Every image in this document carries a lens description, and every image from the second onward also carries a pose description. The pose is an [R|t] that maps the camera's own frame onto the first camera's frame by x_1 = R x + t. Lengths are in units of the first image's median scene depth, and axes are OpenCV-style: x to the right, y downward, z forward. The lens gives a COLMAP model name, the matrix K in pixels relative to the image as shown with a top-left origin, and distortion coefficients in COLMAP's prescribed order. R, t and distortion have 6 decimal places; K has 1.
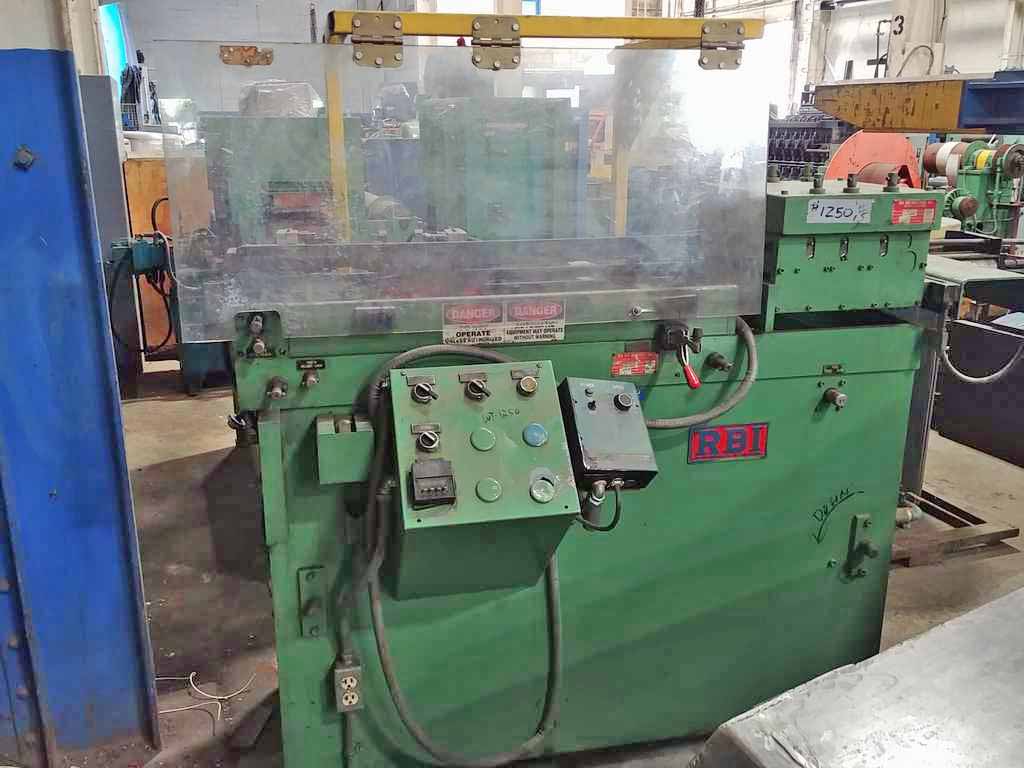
lens RADIAL K [[889.9, 0, 512.0], [0, 889.9, 384.0], [0, 0, 1]] dist [0.115880, -0.185957]
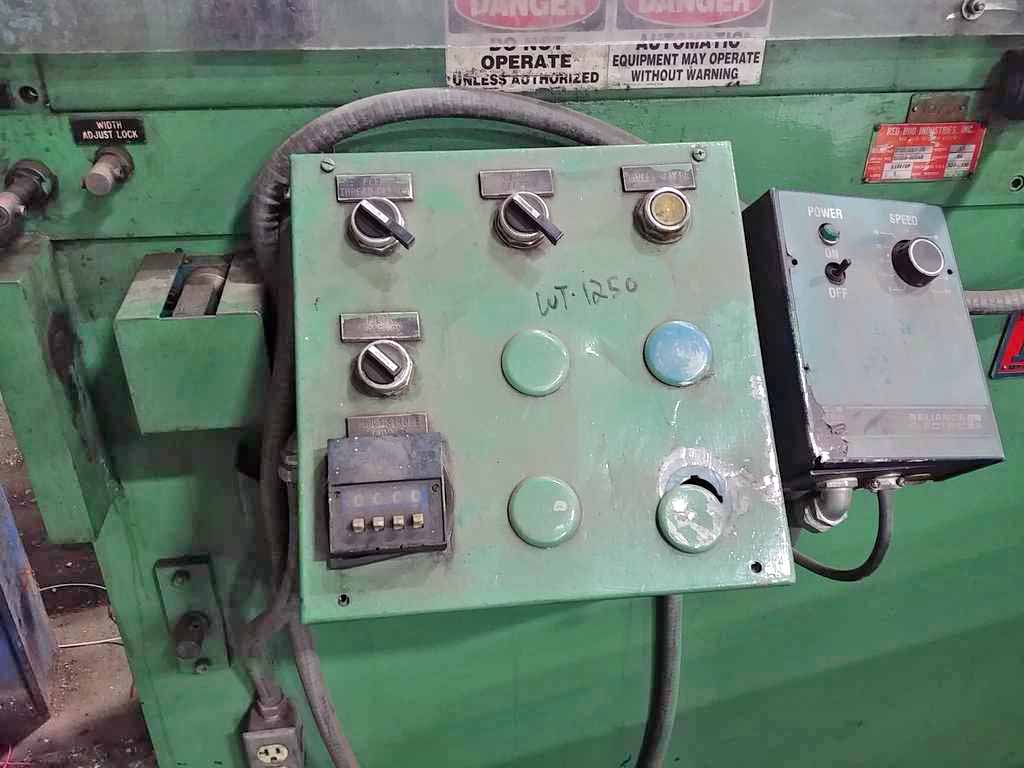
lens RADIAL K [[889.9, 0, 512.0], [0, 889.9, 384.0], [0, 0, 1]] dist [0.115880, -0.185957]
pose [[0.995533, 0.053687, -0.077667, -0.012303], [-0.032108, 0.966080, 0.256238, -0.022089], [0.088790, -0.252599, 0.963488, 0.611169]]
